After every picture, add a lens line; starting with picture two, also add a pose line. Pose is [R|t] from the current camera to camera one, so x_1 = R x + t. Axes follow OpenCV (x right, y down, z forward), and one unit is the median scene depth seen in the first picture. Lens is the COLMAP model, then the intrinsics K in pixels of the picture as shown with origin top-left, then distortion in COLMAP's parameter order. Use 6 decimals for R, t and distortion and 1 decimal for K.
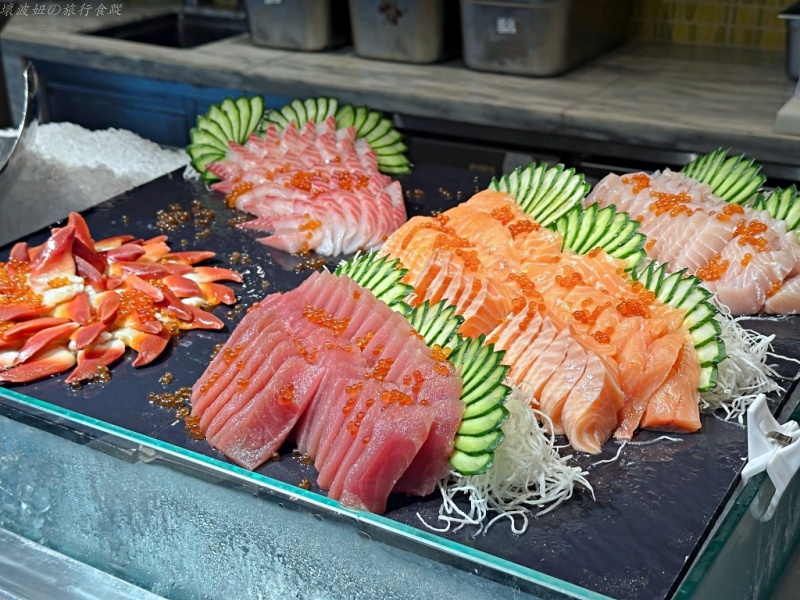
lens RADIAL K [[1116.8, 0, 400.0], [0, 1116.8, 300.0], [0, 0, 1]] dist [0.120152, 0.007482]
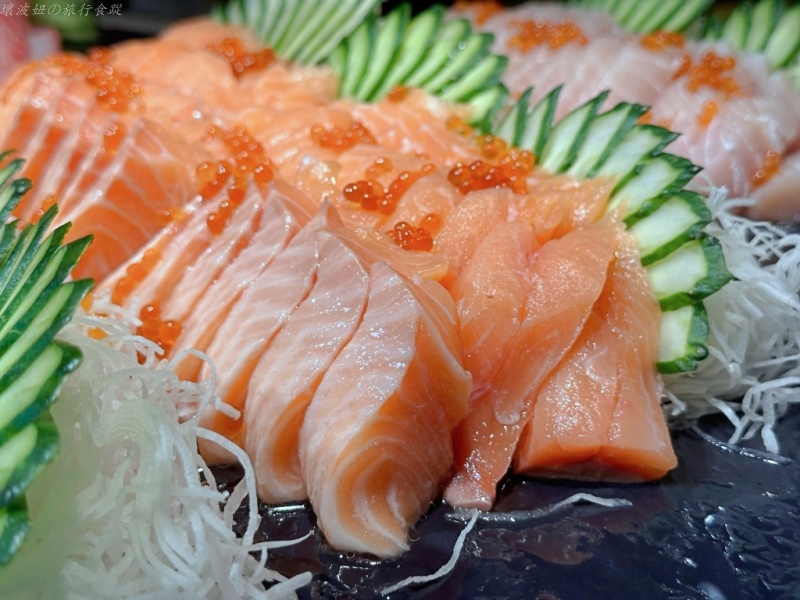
lens RADIAL K [[1116.8, 0, 400.0], [0, 1116.8, 300.0], [0, 0, 1]] dist [0.120152, 0.007482]
pose [[0.989318, -0.008265, 0.145539, 0.119597], [0.013043, 0.999406, -0.031904, 0.066300], [-0.145189, 0.033462, 0.988838, 0.619183]]
